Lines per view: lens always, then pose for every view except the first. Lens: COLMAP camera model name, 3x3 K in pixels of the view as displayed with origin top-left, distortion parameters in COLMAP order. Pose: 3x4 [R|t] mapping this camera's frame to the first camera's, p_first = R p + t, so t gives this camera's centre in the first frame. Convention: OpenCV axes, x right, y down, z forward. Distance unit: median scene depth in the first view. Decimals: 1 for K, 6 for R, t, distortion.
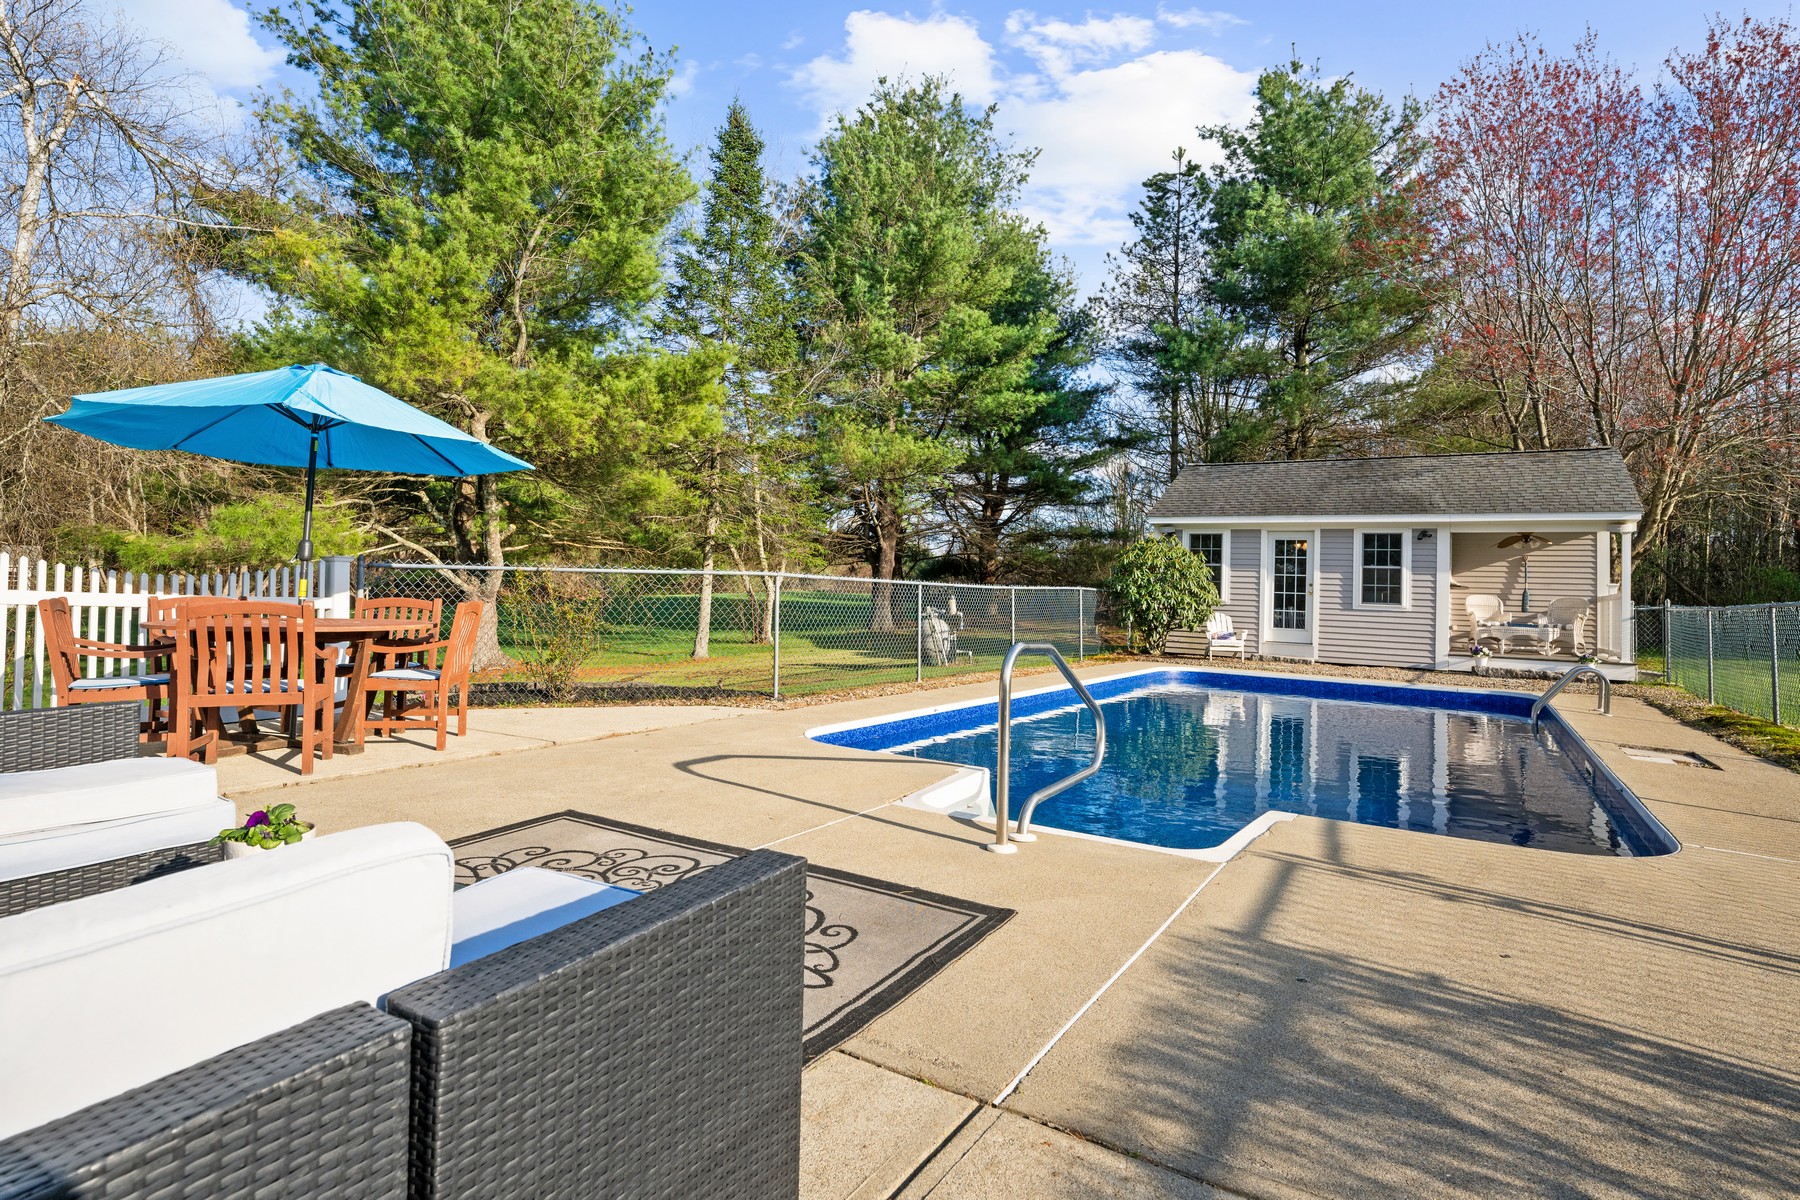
lens RADIAL K [[895.8, 0, 906.0], [0, 895.8, 588.5], [0, 0, 1]] dist [-0.011594, -0.000596]
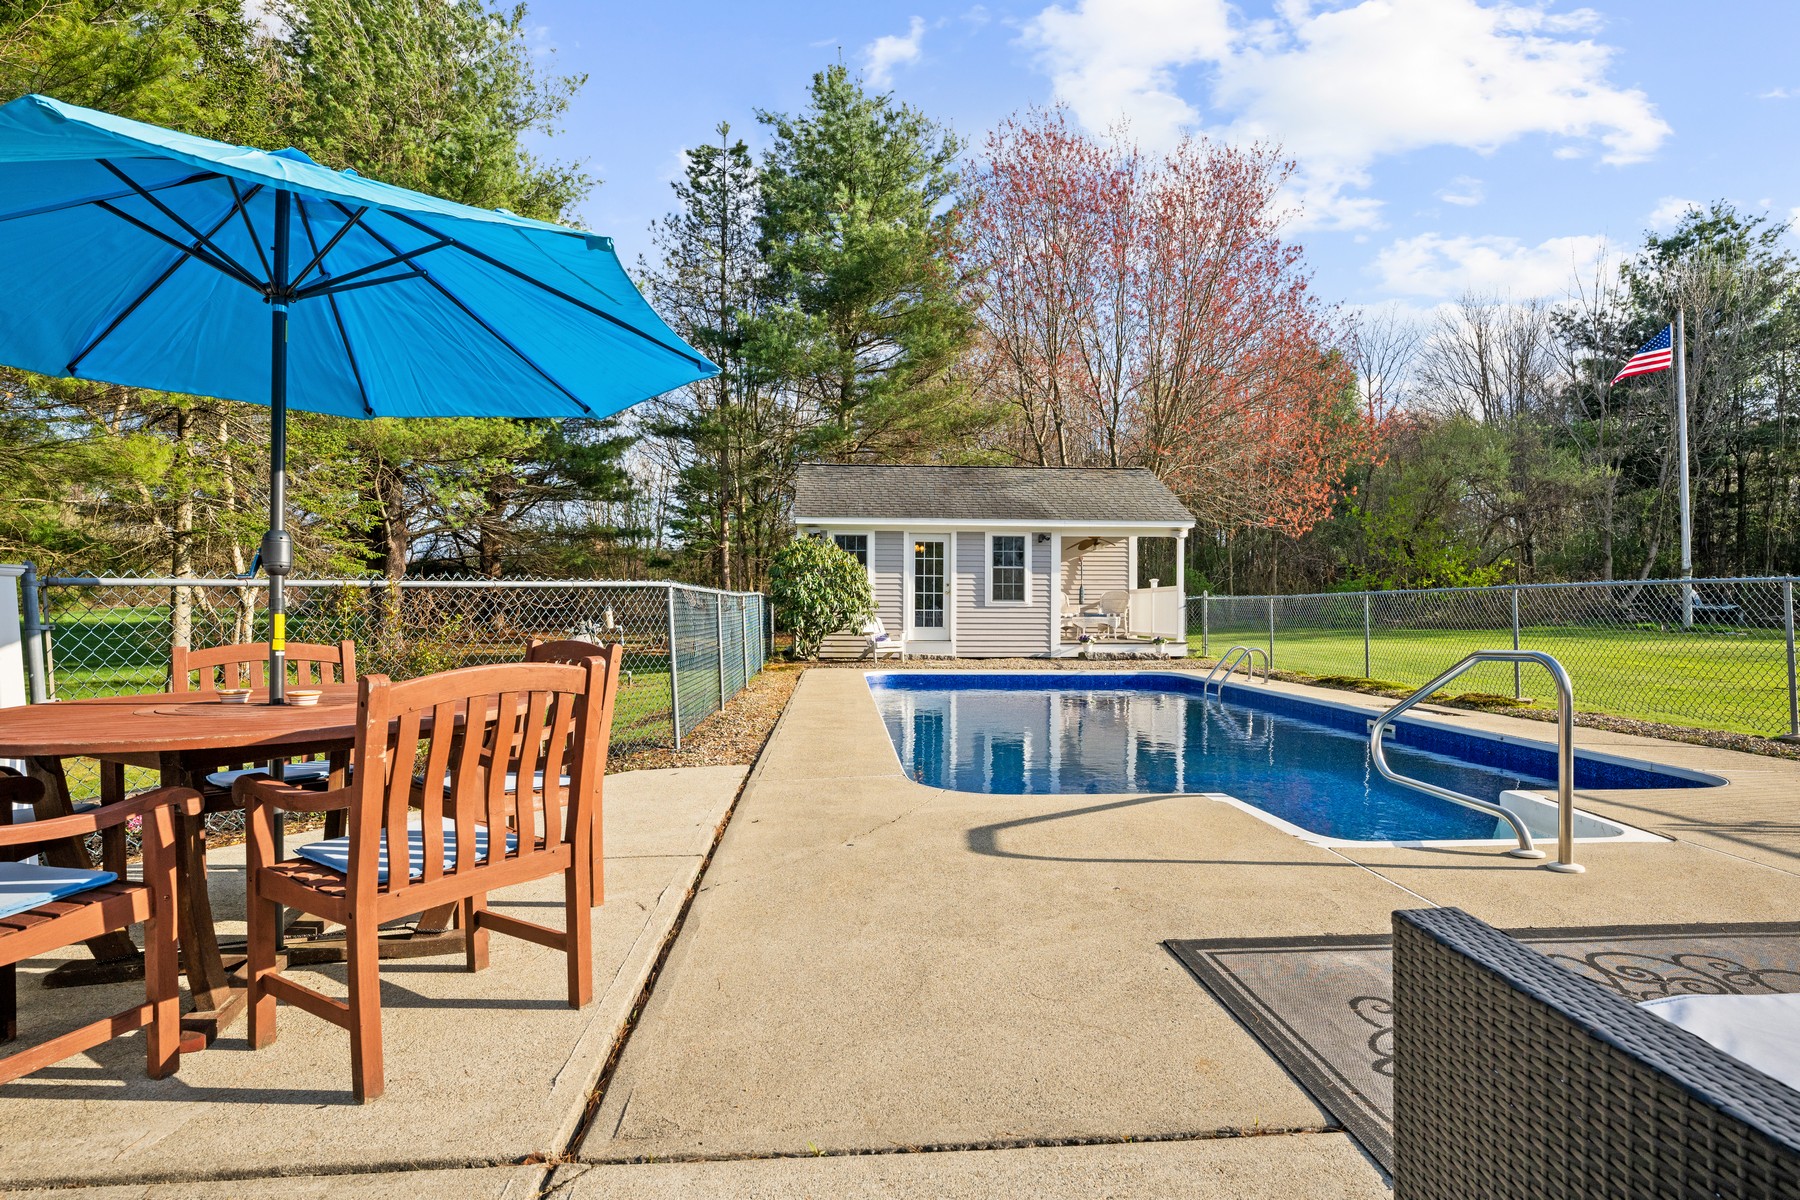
lens RADIAL K [[935.9, 0, 898.3], [0, 935.9, 613.0], [0, 0, 1]] dist [0.005349, -0.000052]
pose [[0.806939, -0.037241, 0.589460, -0.247226], [0.022845, 0.999231, 0.031855, -0.007202], [-0.590193, -0.012239, 0.807169, 0.143917]]
